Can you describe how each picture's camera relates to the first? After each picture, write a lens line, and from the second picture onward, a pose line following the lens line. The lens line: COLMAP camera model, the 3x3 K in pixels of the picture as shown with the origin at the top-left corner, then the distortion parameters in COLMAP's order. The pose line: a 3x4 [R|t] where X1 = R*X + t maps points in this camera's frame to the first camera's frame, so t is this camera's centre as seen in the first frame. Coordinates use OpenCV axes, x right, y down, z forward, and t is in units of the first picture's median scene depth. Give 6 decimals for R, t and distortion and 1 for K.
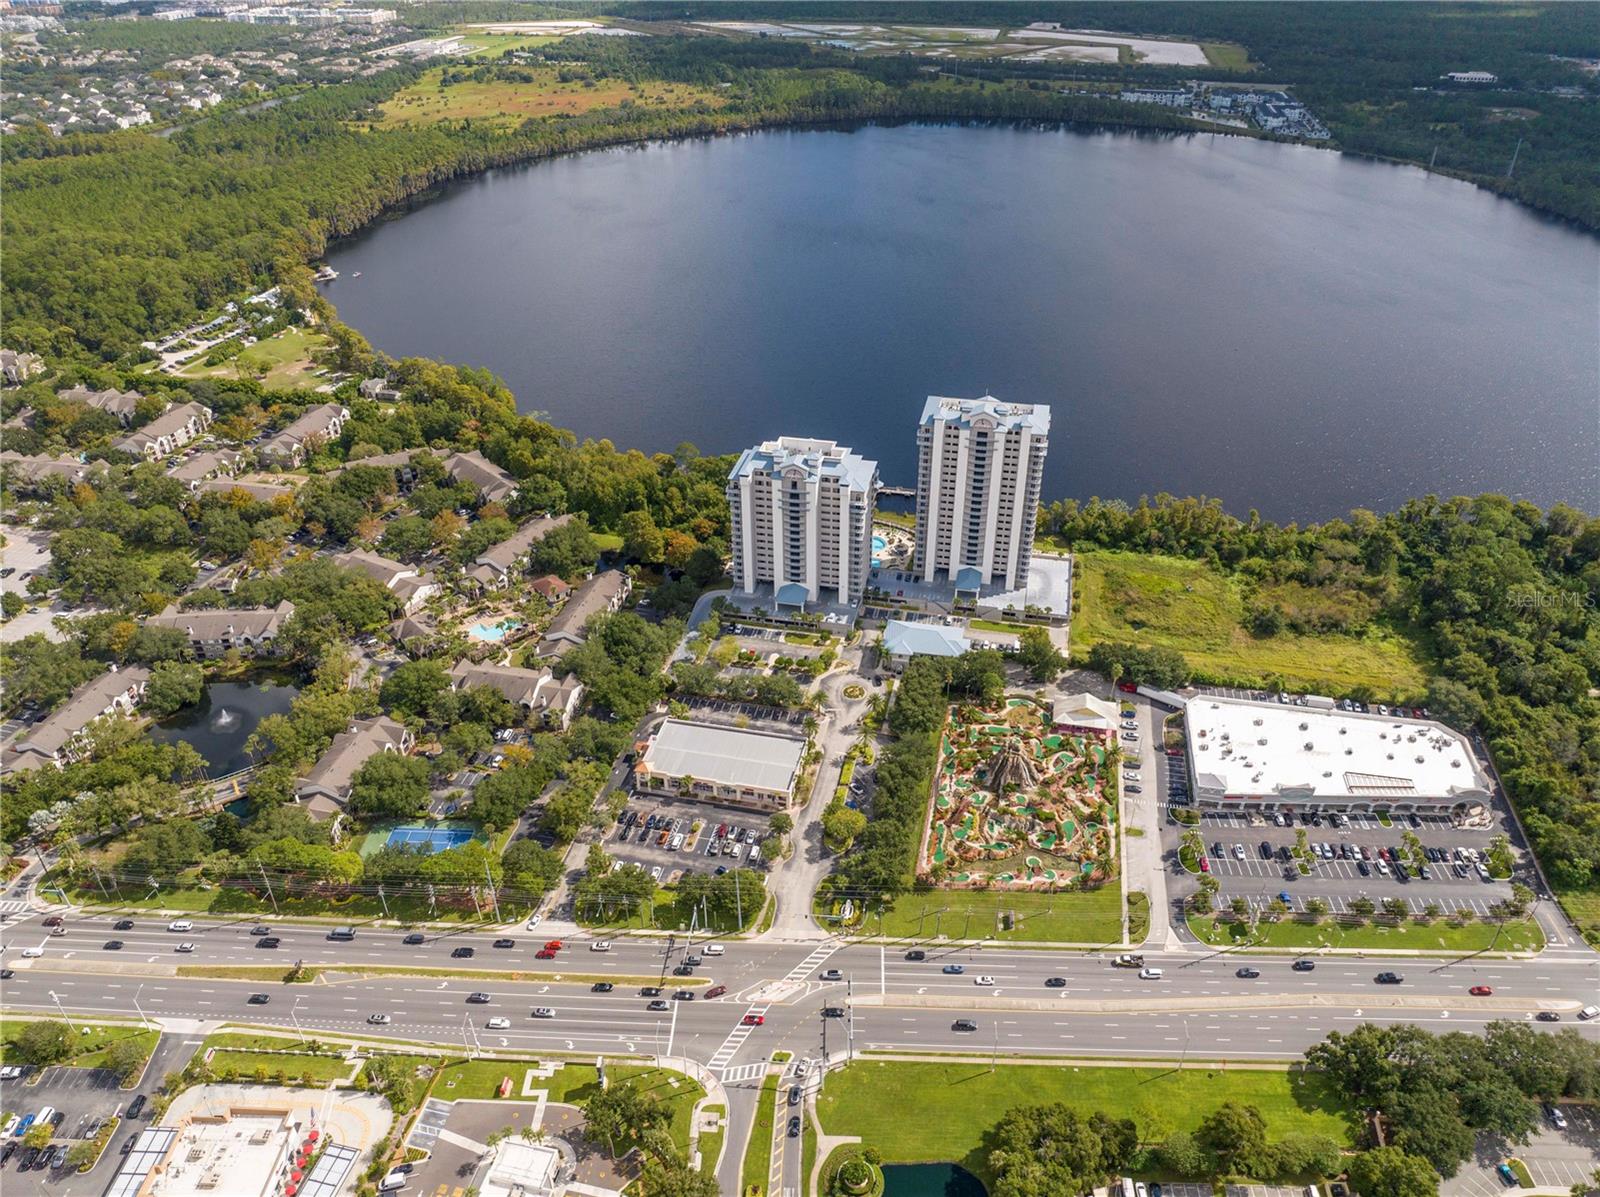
lens RADIAL K [[1136.6, 0, 809.3], [0, 1136.6, 589.9], [0, 0, 1]] dist [-0.040952, 0.003584]
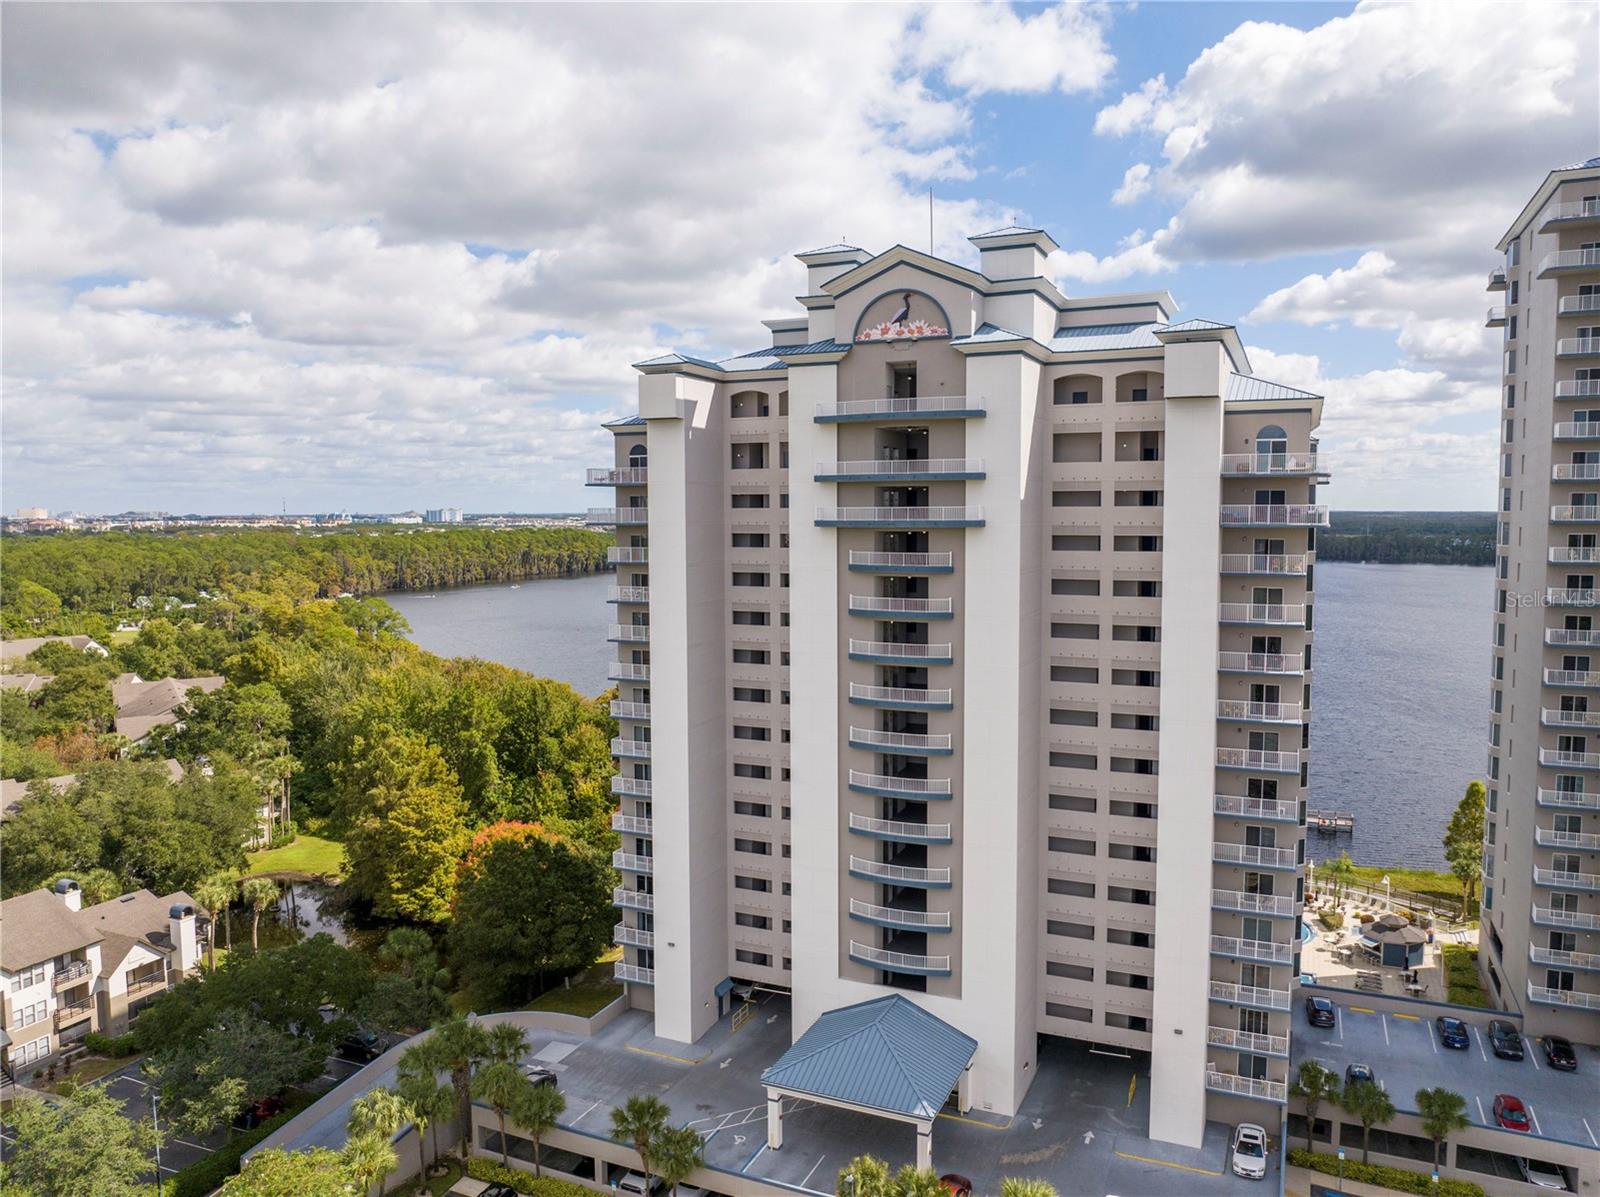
lens RADIAL K [[1136.6, 0, 809.3], [0, 1136.6, 589.9], [0, 0, 1]] dist [-0.040952, 0.003584]
pose [[0.978953, 0.013276, -0.203654, 0.009397], [-0.108339, 0.879476, -0.463448, 0.022707], [0.172956, 0.475758, 0.862404, 0.811201]]
